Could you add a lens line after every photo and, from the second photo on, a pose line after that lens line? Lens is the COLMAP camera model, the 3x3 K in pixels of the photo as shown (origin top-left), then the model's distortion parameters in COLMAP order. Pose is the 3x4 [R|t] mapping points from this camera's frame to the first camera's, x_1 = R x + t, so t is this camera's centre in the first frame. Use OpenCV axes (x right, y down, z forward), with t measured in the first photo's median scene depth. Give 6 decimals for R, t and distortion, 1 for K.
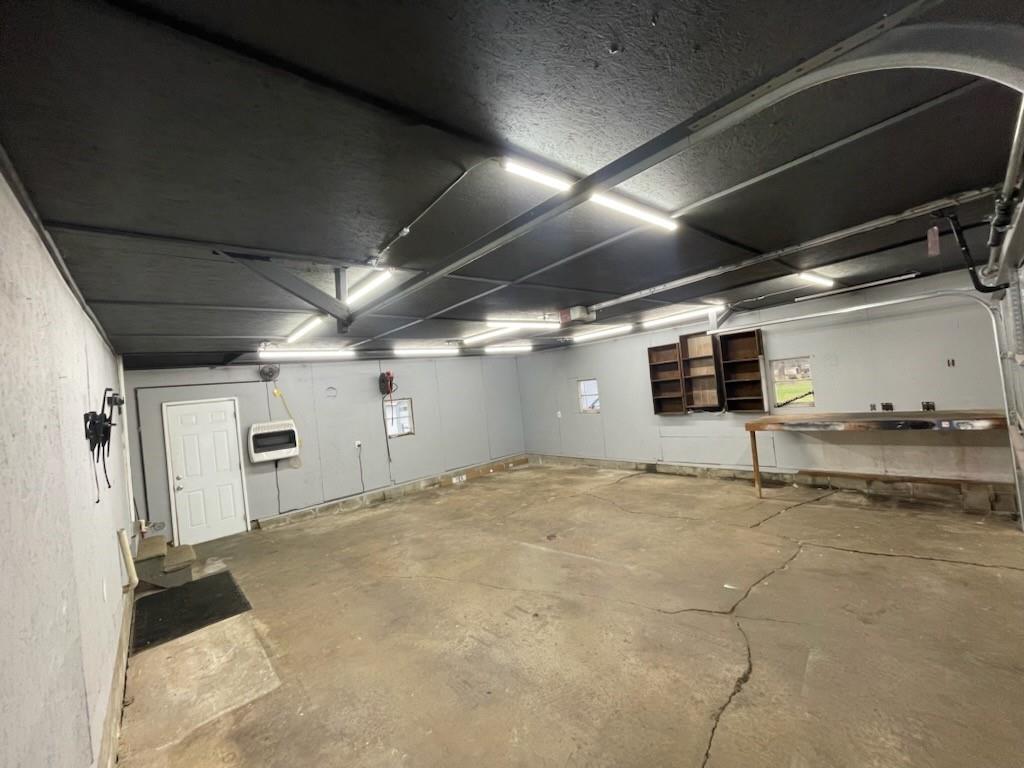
lens RADIAL K [[411.7, 0, 511.3], [0, 411.7, 383.2], [0, 0, 1]] dist [-0.000302, -0.000001]
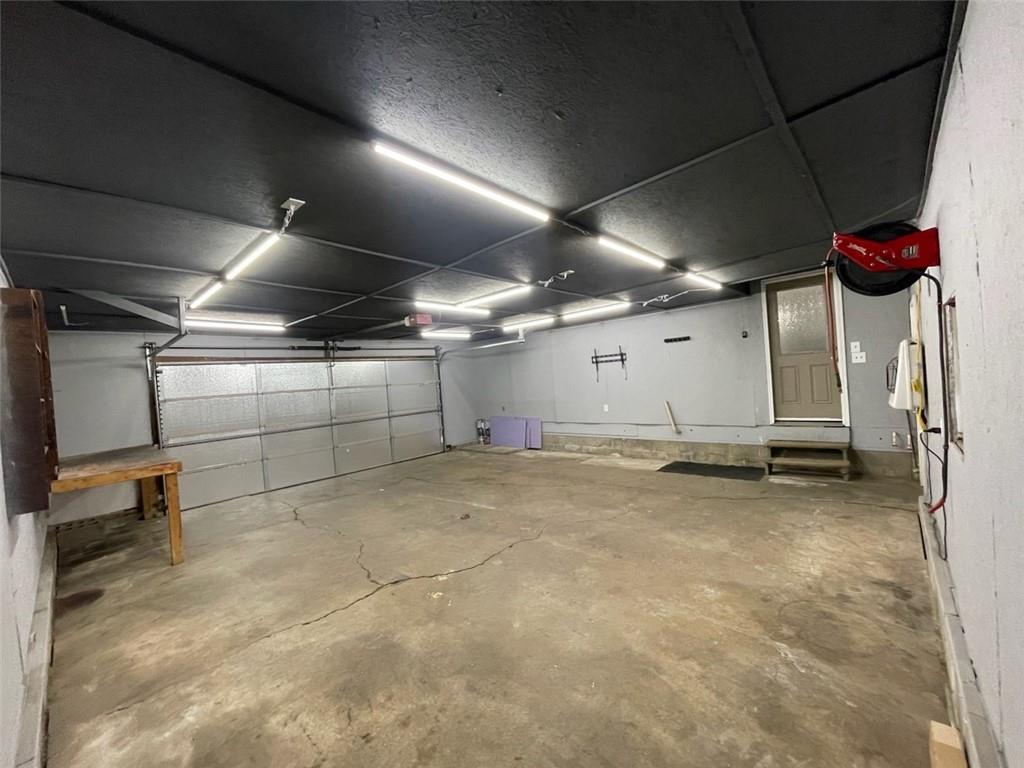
lens RADIAL K [[411.7, 0, 513.1], [0, 411.7, 384.8], [0, 0, 1]] dist [-0.000302, -0.000001]
pose [[-0.978355, 0.178836, -0.104110, 0.028414], [0.178657, 0.983849, 0.011117, 0.060879], [0.104417, -0.007723, -0.994504, 1.859520]]
